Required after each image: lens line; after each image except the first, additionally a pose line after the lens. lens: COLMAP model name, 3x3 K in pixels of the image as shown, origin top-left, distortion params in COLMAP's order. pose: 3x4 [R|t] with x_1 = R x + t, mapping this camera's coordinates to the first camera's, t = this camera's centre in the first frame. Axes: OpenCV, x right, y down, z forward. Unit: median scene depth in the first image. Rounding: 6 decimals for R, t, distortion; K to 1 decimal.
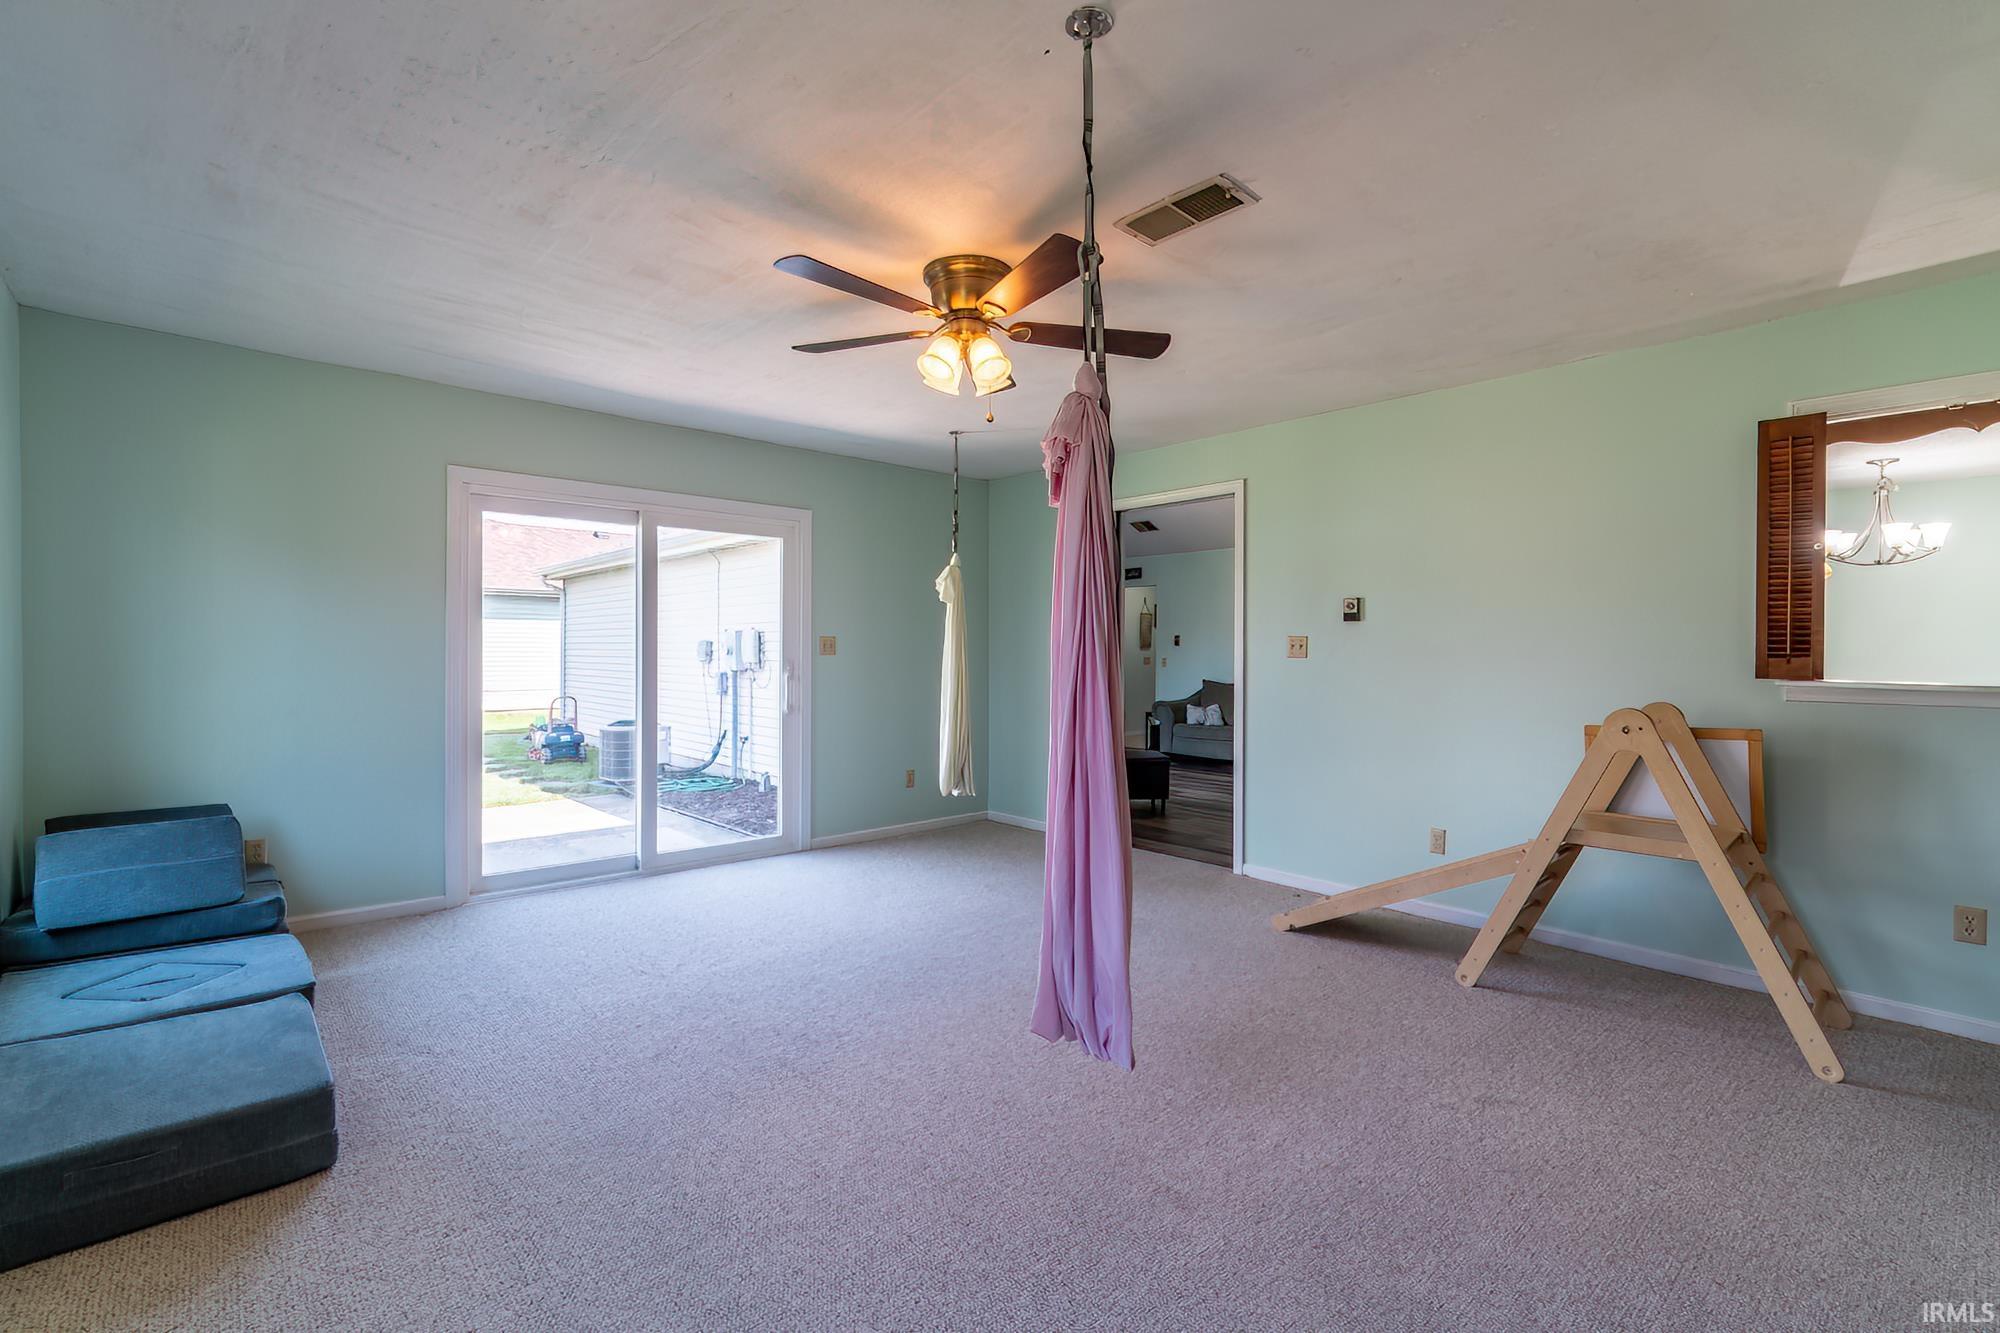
lens RADIAL K [[909.5, 0, 1000.0], [0, 909.5, 666.5], [0, 0, 1]] dist [0.000794, 0.000091]
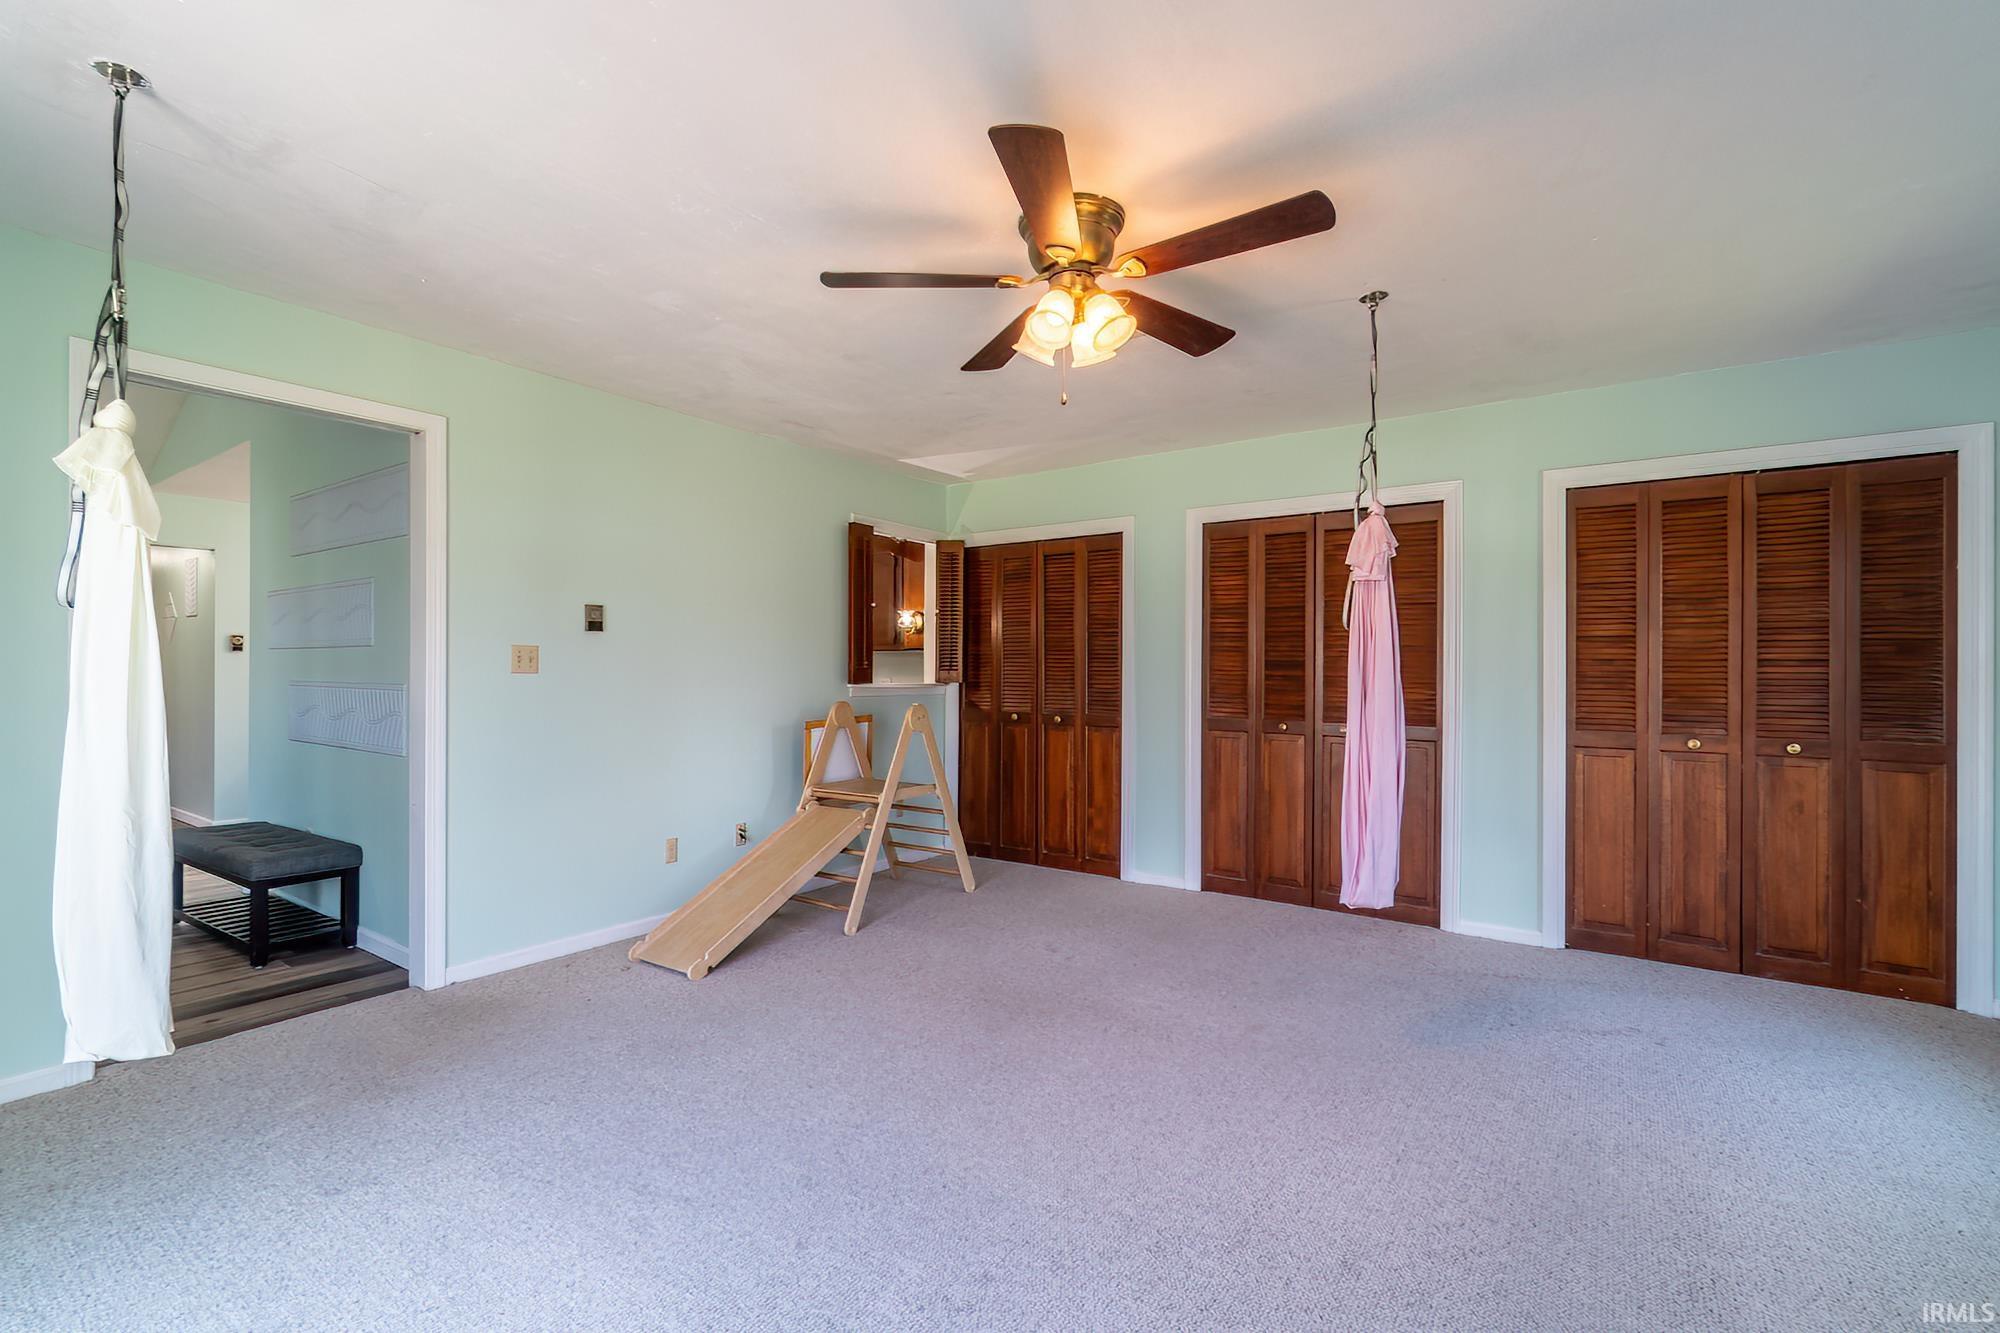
lens RADIAL K [[857.9, 0, 1000.0], [0, 857.9, 666.5], [0, 0, 1]] dist [0.000000, 0.000008]
pose [[-0.216968, 0.001487, 0.976178, -0.585923], [0.016391, 0.999863, 0.002120, -0.012149], [-0.976041, 0.016460, -0.216962, 0.911325]]
